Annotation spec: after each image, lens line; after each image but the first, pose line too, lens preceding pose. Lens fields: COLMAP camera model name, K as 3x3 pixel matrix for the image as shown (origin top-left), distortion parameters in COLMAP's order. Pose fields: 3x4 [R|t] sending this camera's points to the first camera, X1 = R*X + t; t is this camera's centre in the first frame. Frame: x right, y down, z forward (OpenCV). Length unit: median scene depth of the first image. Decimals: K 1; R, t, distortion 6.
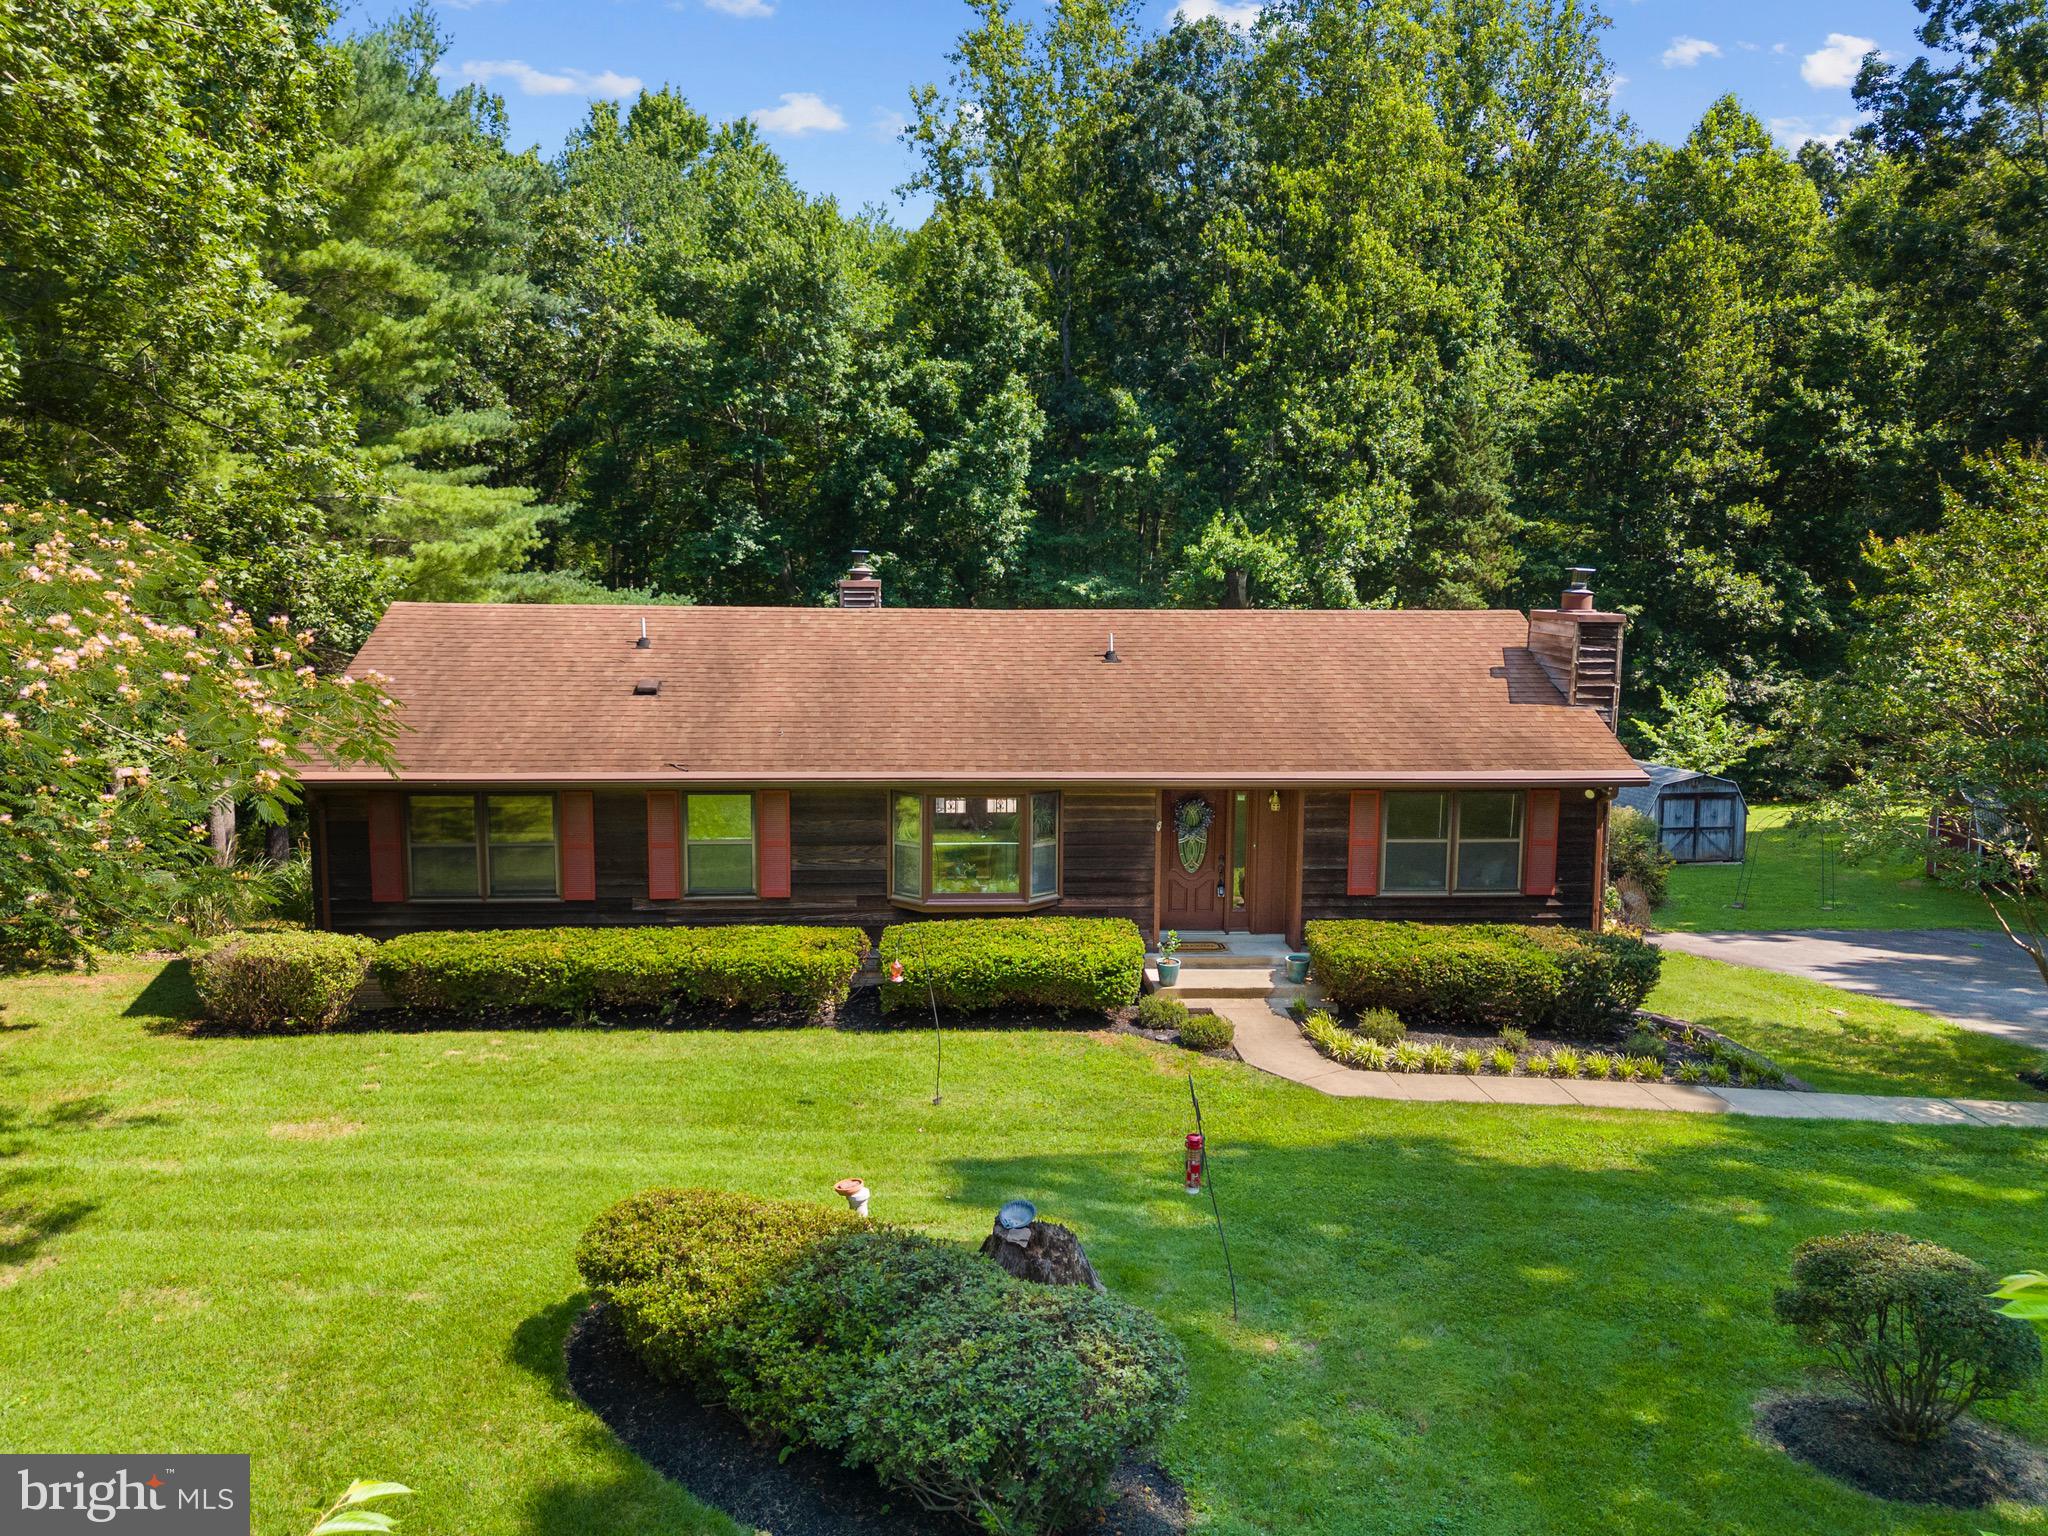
lens RADIAL K [[1428.7, 0, 1023.9], [0, 1428.7, 772.9], [0, 0, 1]] dist [0.030530, -0.008489]
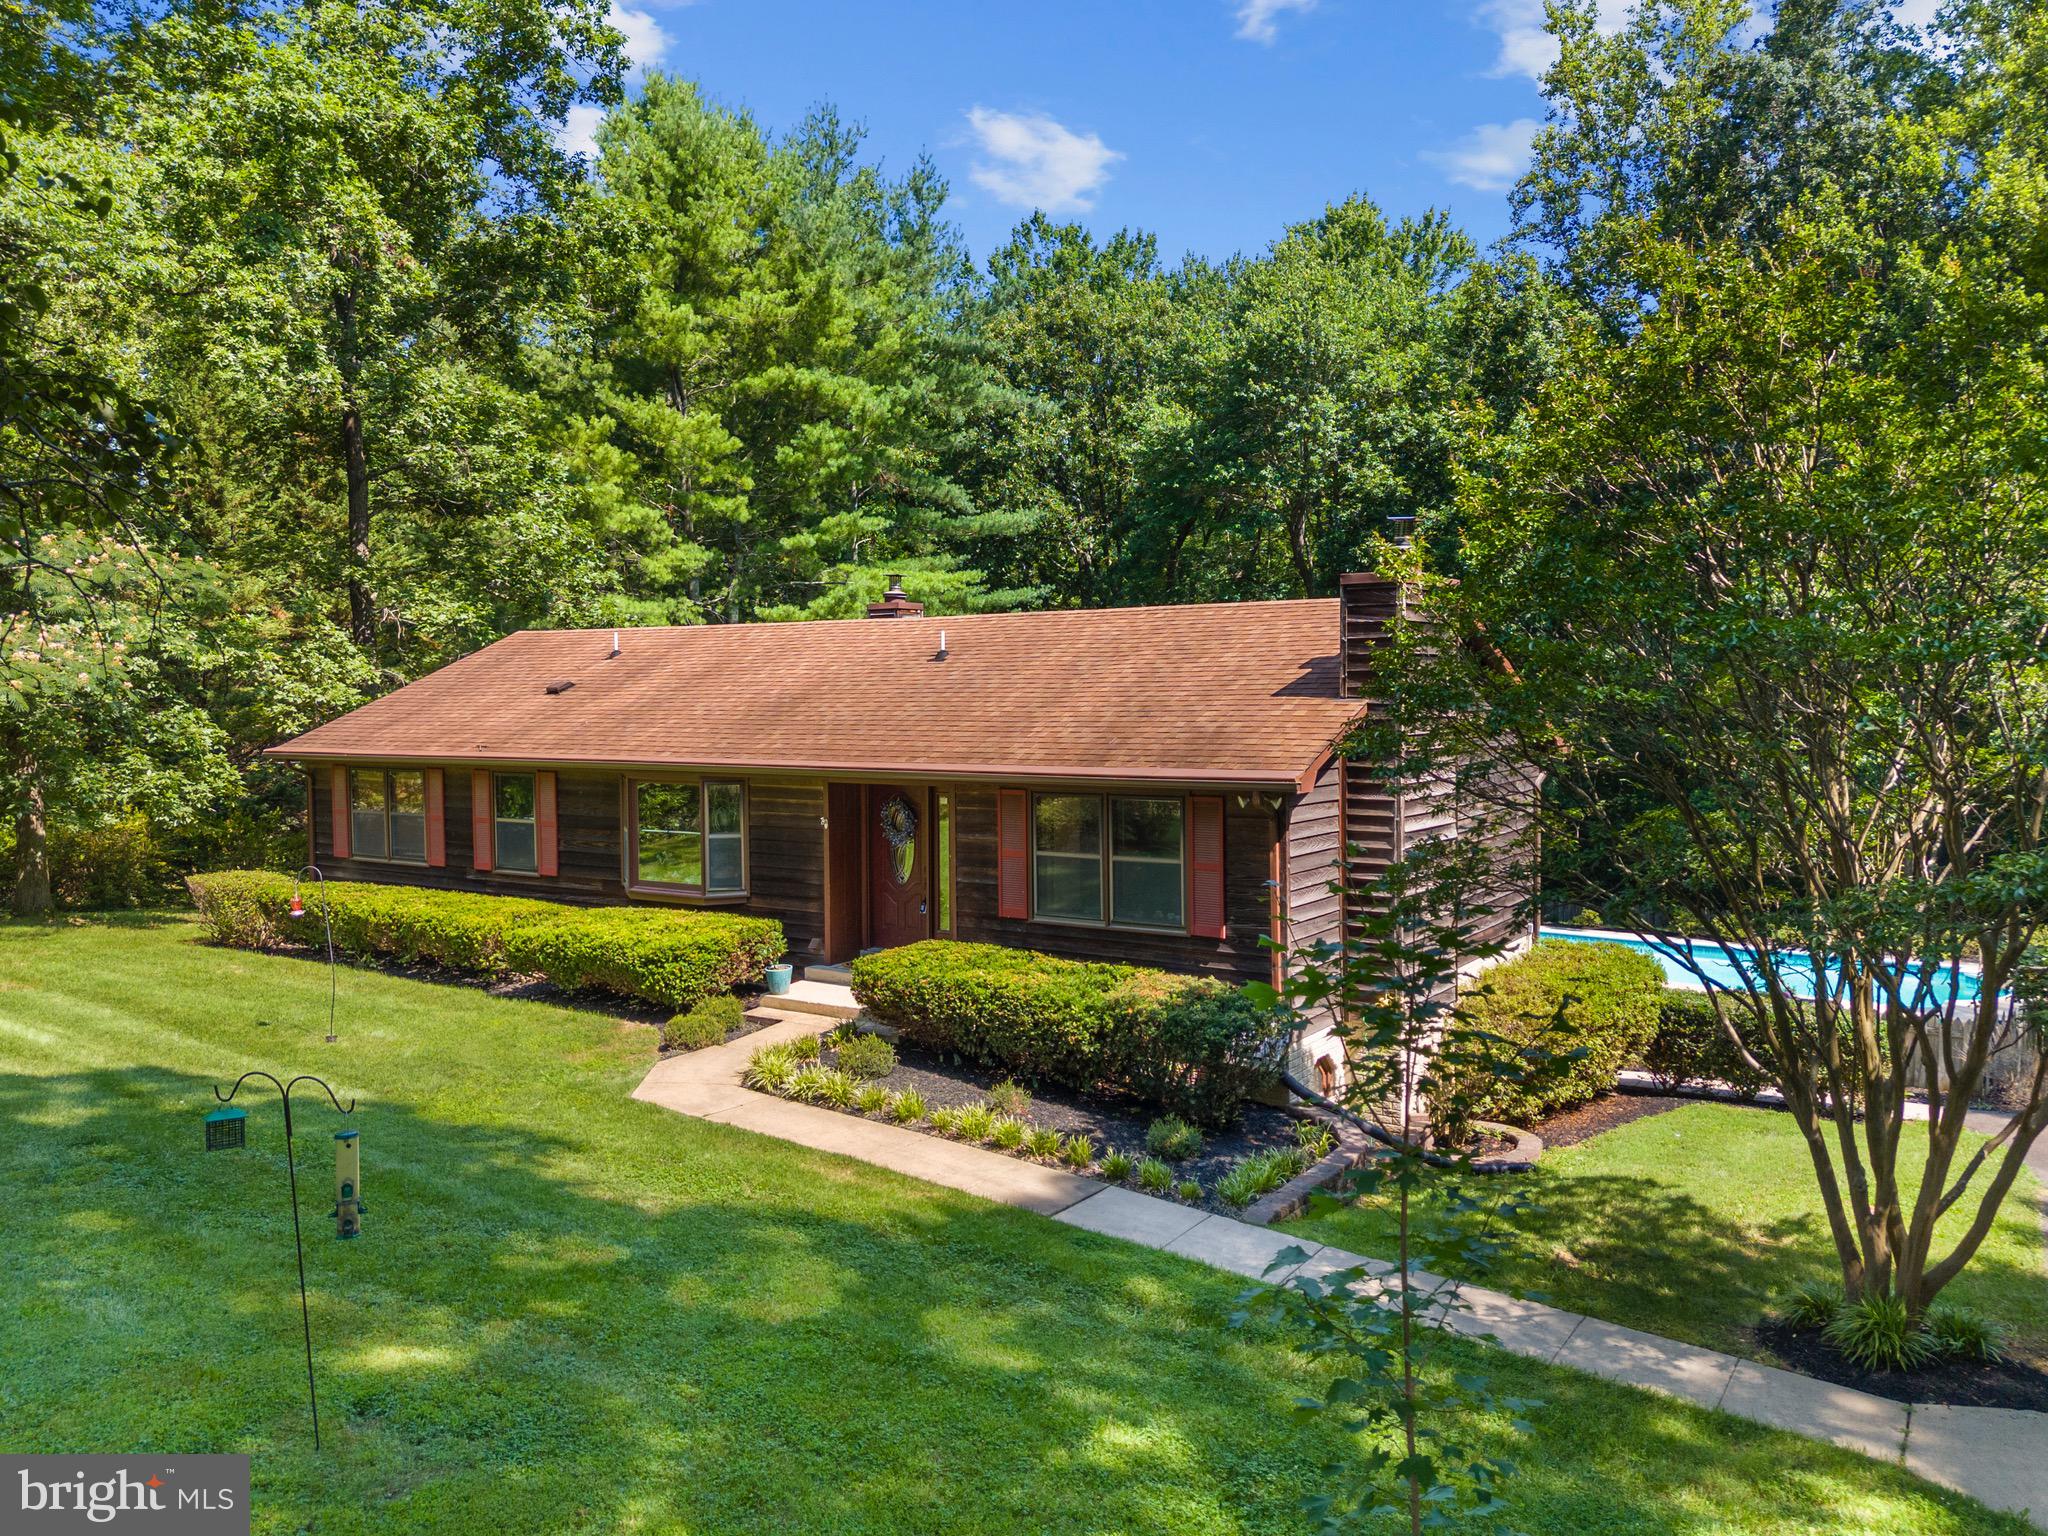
lens RADIAL K [[1428.7, 0, 1026.7], [0, 1428.7, 761.4], [0, 0, 1]] dist [0.030530, -0.008489]
pose [[0.822643, 0.017174, -0.568298, 0.761052], [-0.073632, 0.994344, -0.076538, 0.062461], [0.563769, 0.104808, 0.819255, 0.347991]]
